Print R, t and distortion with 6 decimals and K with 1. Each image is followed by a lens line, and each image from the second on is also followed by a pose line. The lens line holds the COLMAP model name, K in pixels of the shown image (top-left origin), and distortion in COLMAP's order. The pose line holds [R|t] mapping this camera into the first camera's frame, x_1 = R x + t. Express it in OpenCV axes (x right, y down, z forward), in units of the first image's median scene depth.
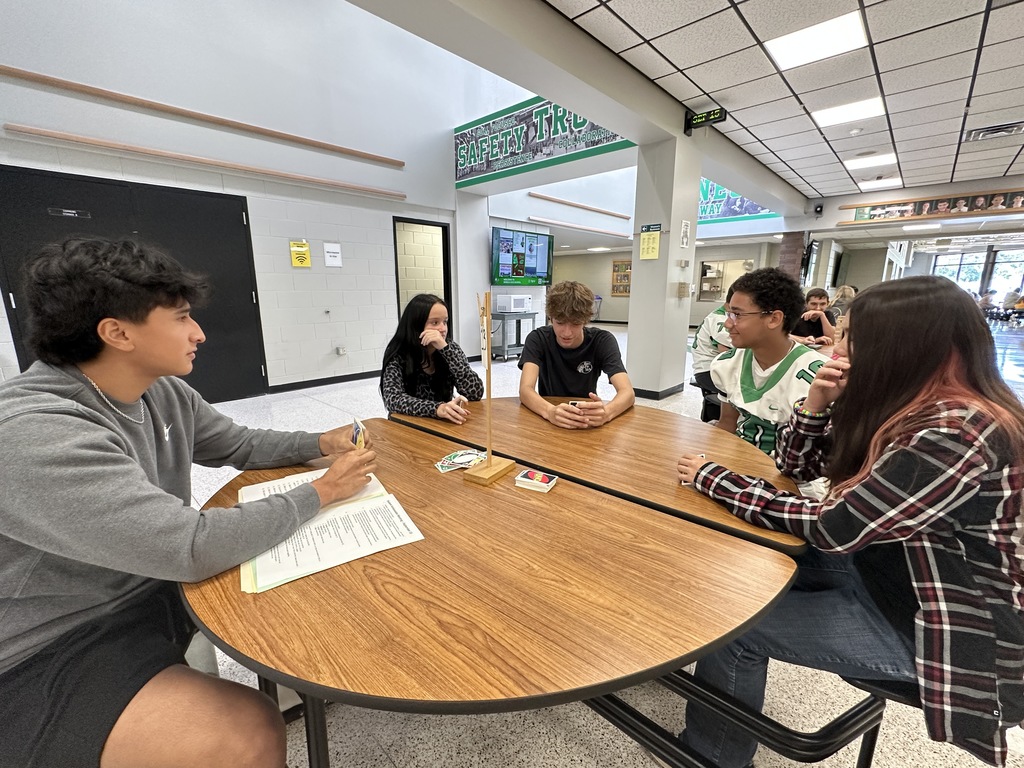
lens RADIAL K [[443.3, 0, 512.7], [0, 443.3, 383.2], [0, 0, 1]] dist [0.002379, 0.000229]
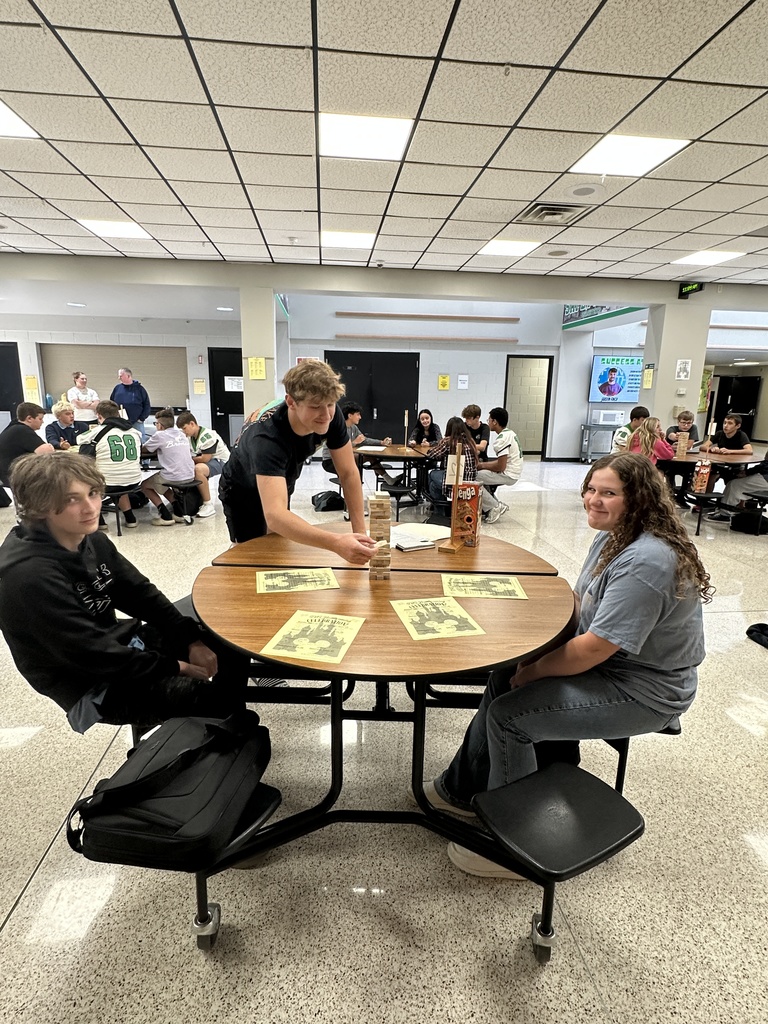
lens RADIAL K [[533.0, 0, 383.9], [0, 533.0, 511.6], [0, 0, 1]] dist [-0.001831, -0.000176]
pose [[0.747449, 0.161249, -0.644453, 0.716767], [-0.156519, 0.985530, 0.065057, 0.098501], [0.645618, 0.052242, 0.761871, -0.656456]]
